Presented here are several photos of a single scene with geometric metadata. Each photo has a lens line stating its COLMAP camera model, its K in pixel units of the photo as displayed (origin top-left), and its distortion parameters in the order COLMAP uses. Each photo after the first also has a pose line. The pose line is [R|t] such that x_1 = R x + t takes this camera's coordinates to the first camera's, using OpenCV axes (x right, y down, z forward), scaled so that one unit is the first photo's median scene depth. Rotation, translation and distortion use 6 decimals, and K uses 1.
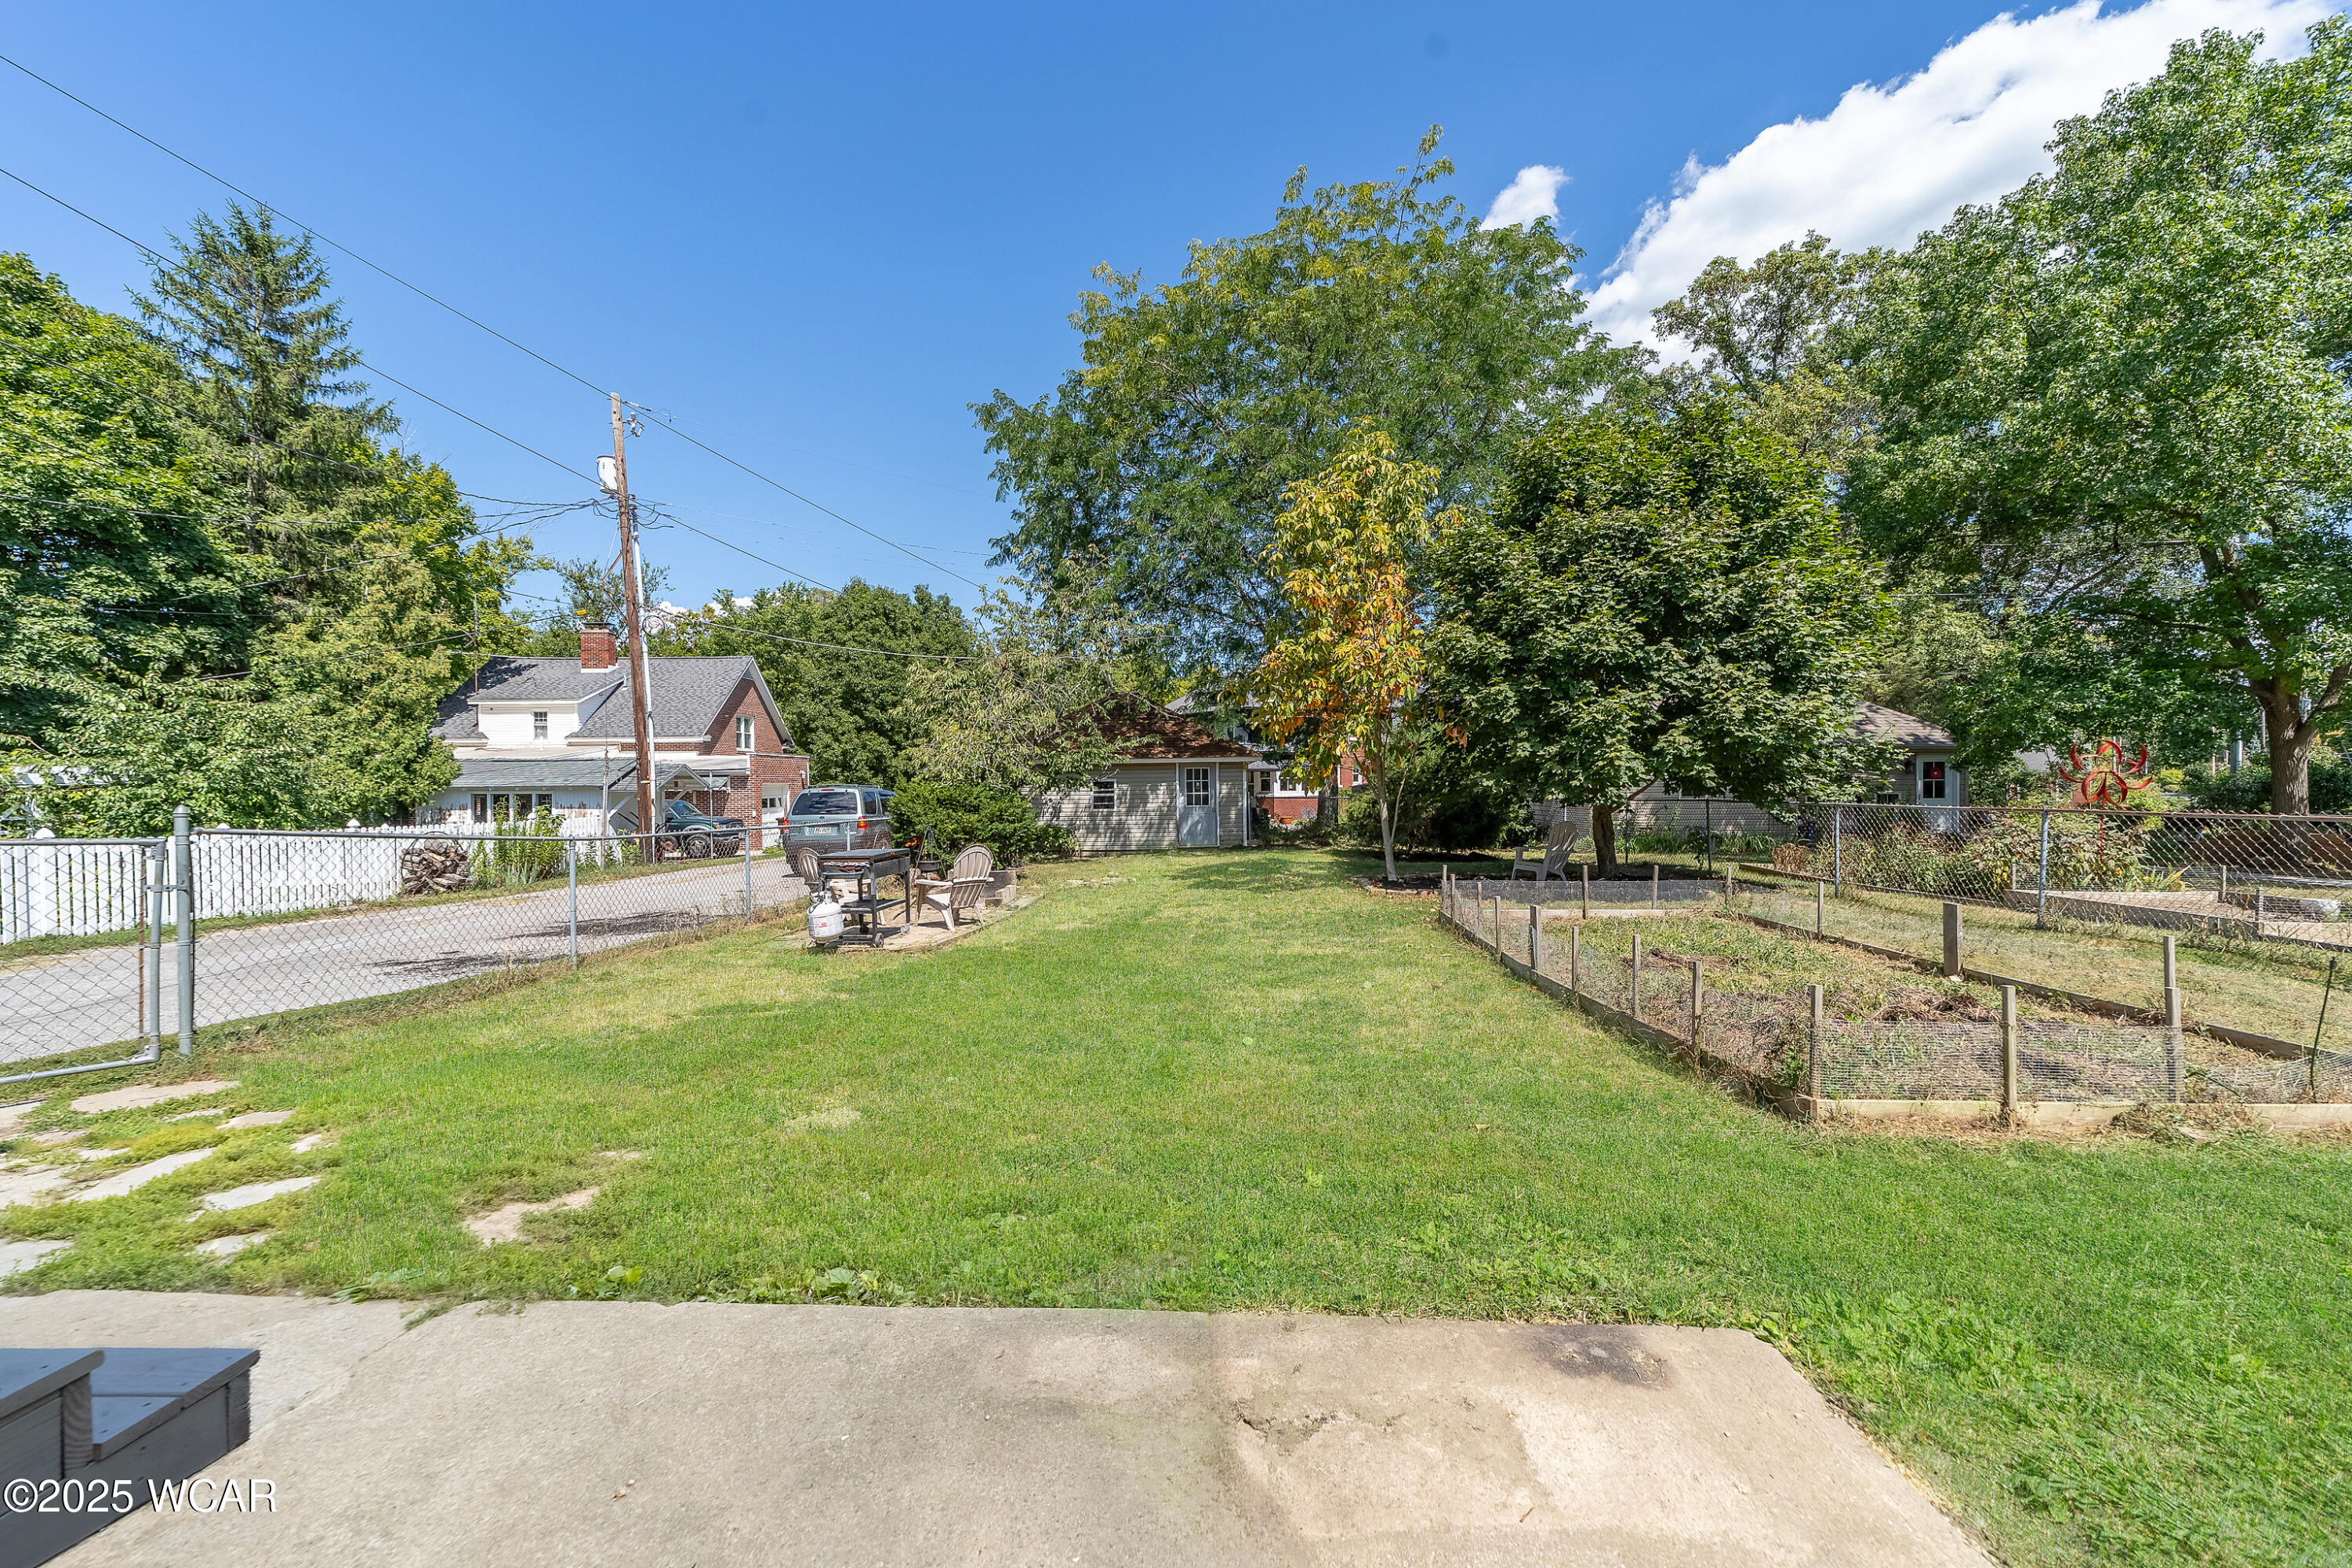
lens RADIAL K [[908.5, 0, 1176.0], [0, 908.5, 784.0], [0, 0, 1]] dist [0.000035, 0.000055]
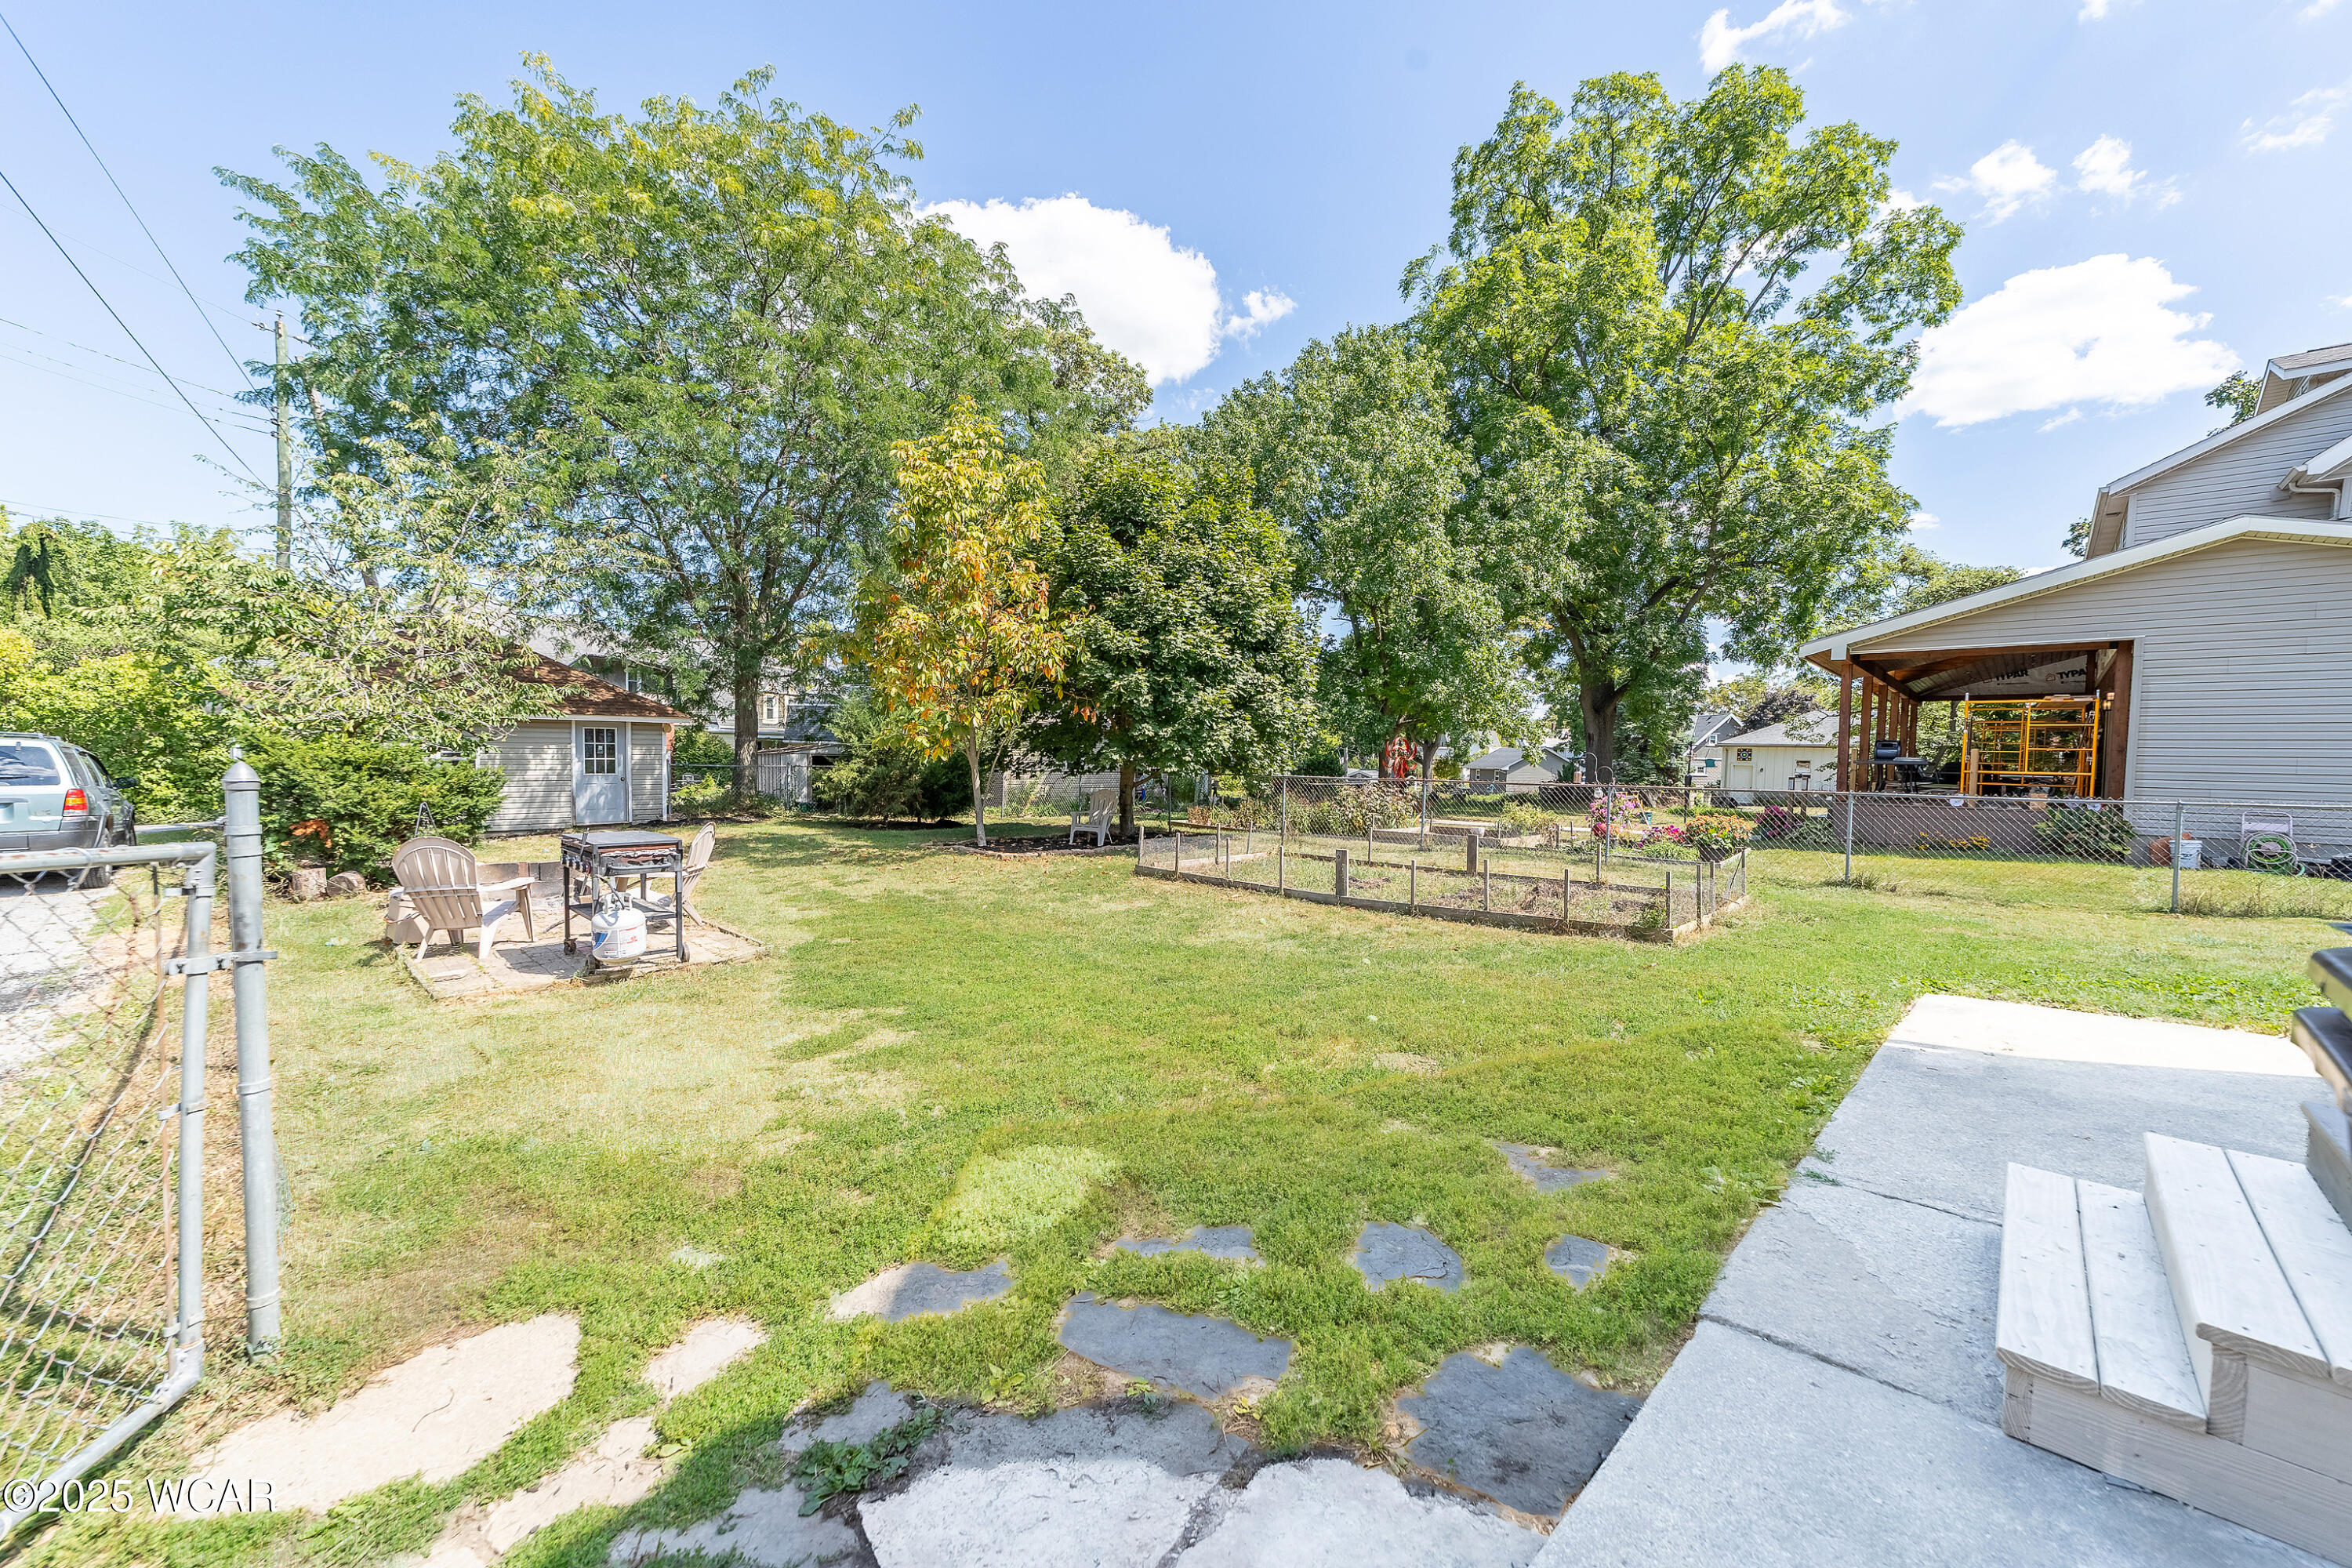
lens RADIAL K [[891.7, 0, 1176.0], [0, 891.7, 784.0], [0, 0, 1]] dist [-0.002361, -0.000115]
pose [[0.680624, -0.002436, 0.732628, -0.214057], [-0.022368, 0.999459, 0.024104, 0.002330], [-0.732291, -0.032793, 0.680202, 0.075039]]
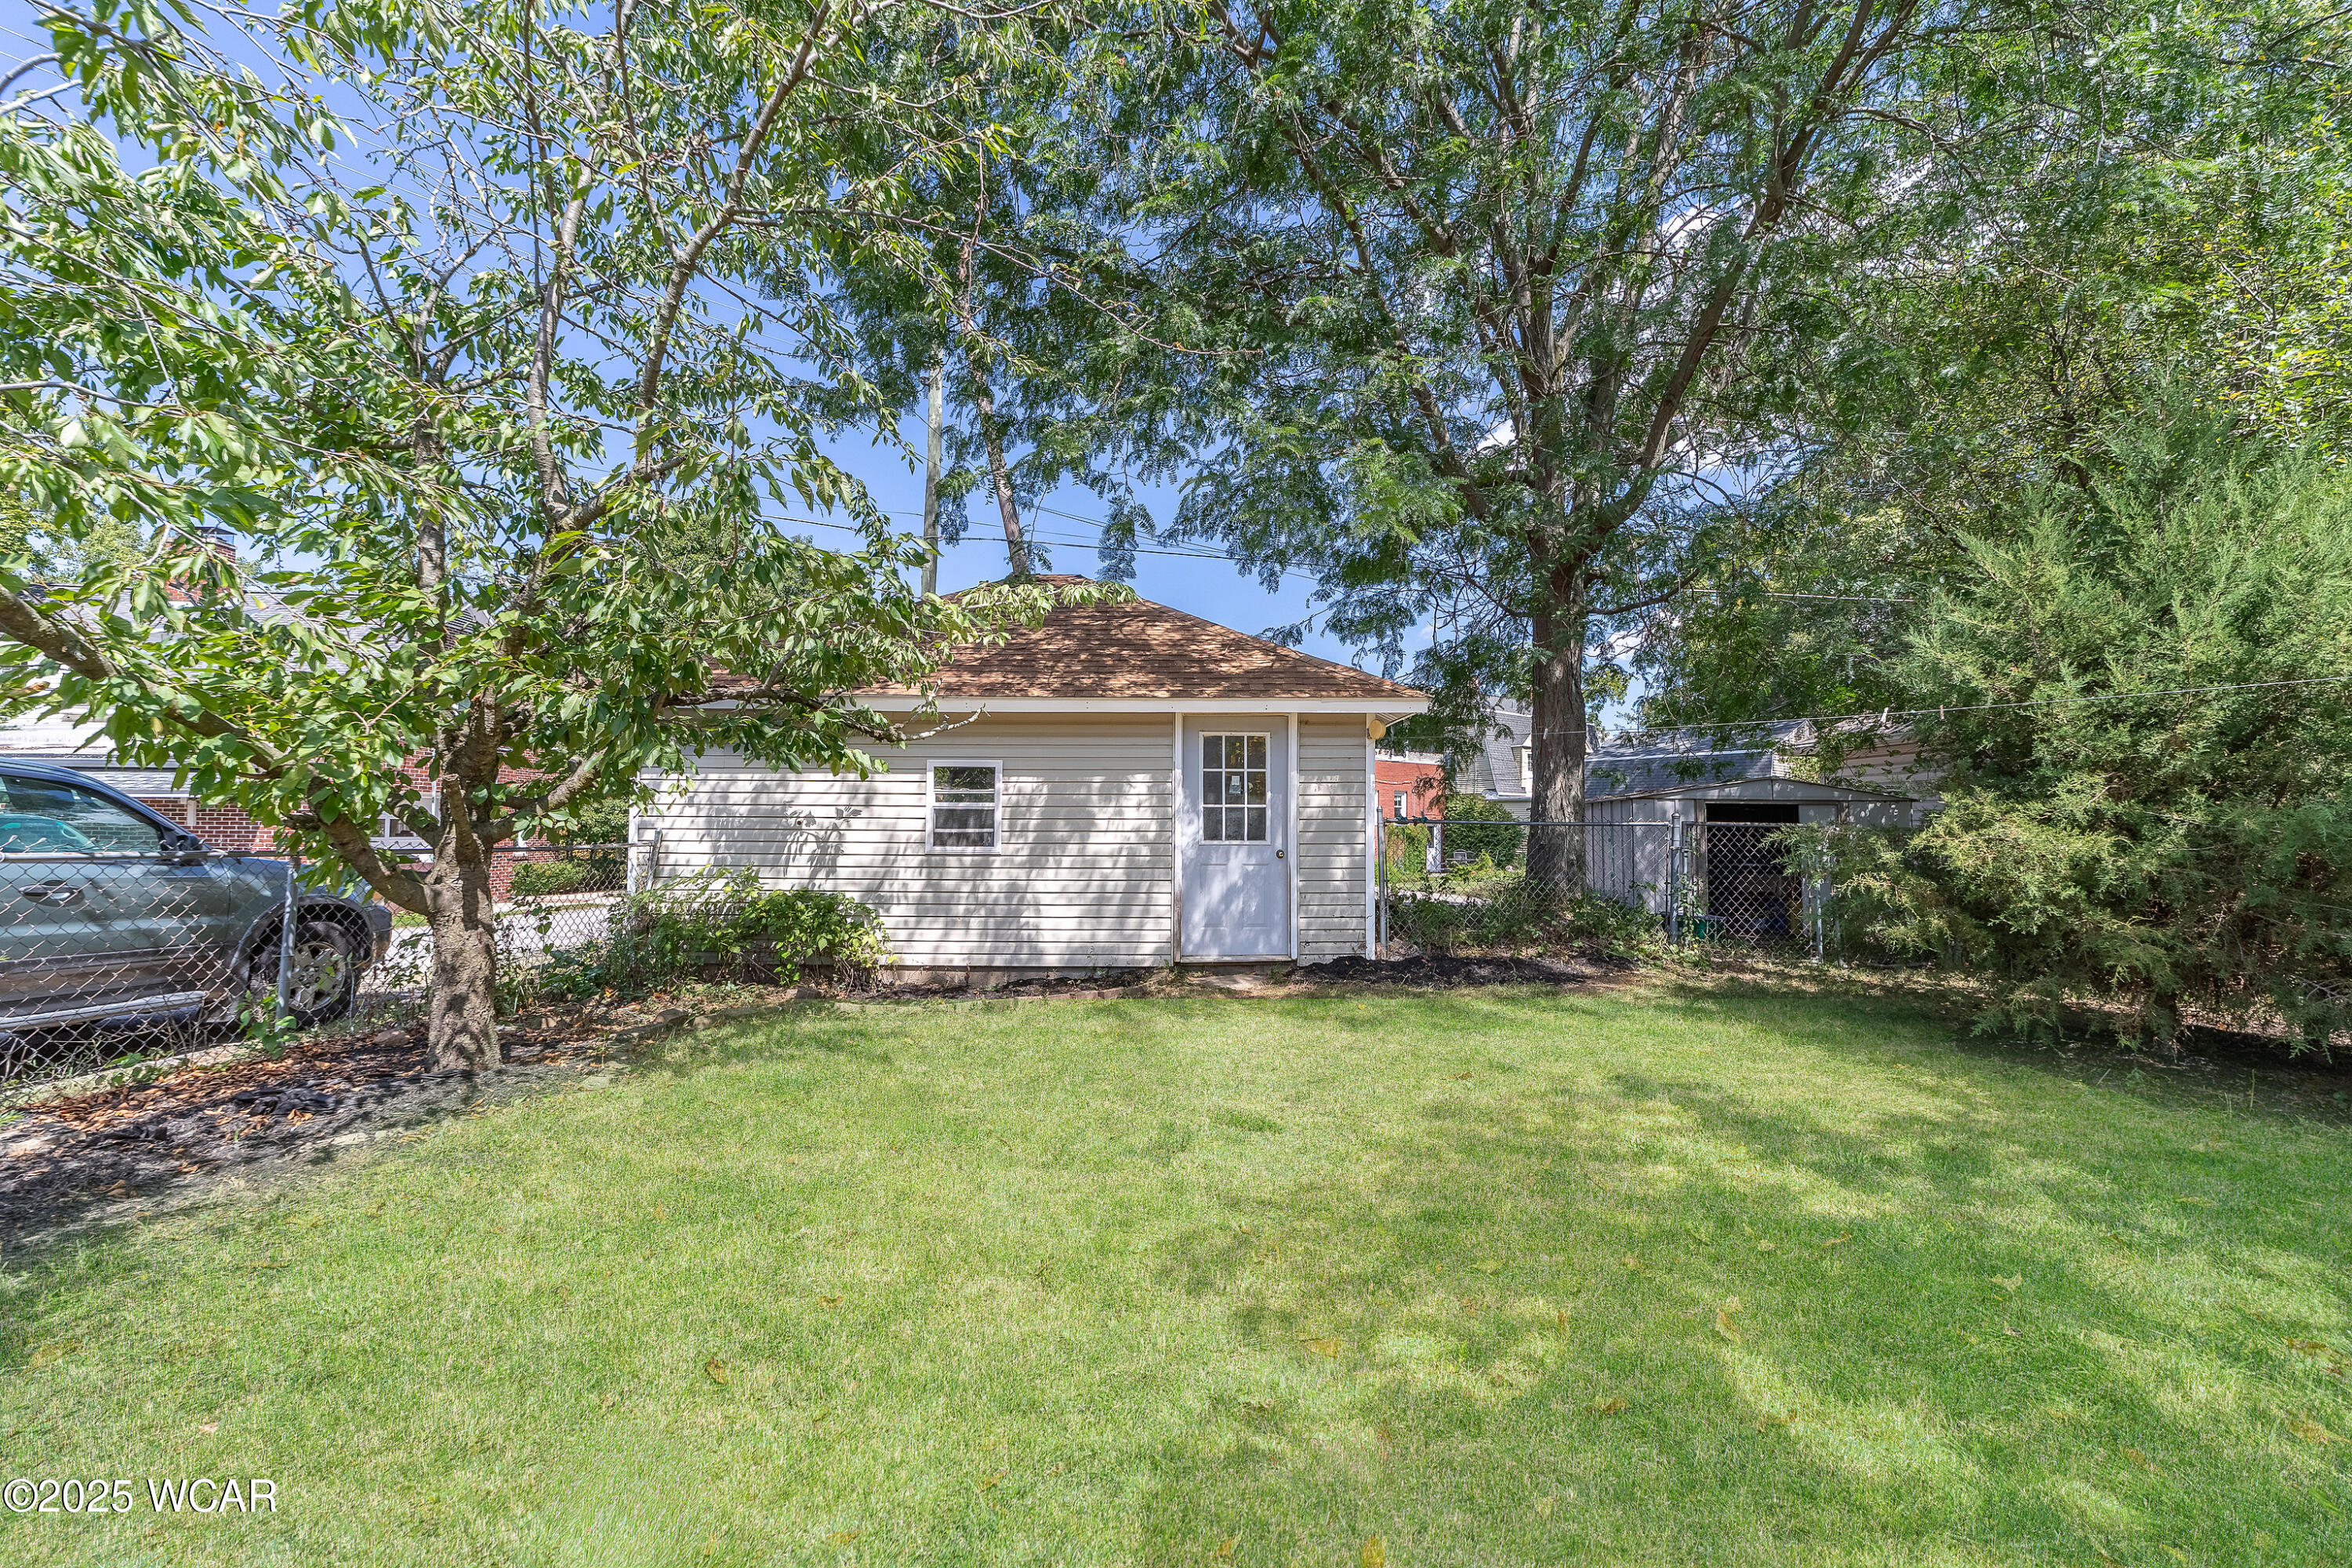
lens RADIAL K [[908.5, 0, 1176.0], [0, 908.5, 784.0], [0, 0, 1]] dist [0.000035, 0.000055]
pose [[0.999861, 0.013157, 0.010218, -0.003656], [-0.012655, 0.998782, -0.047696, 0.019015], [-0.010833, 0.047560, 0.998810, 0.661266]]
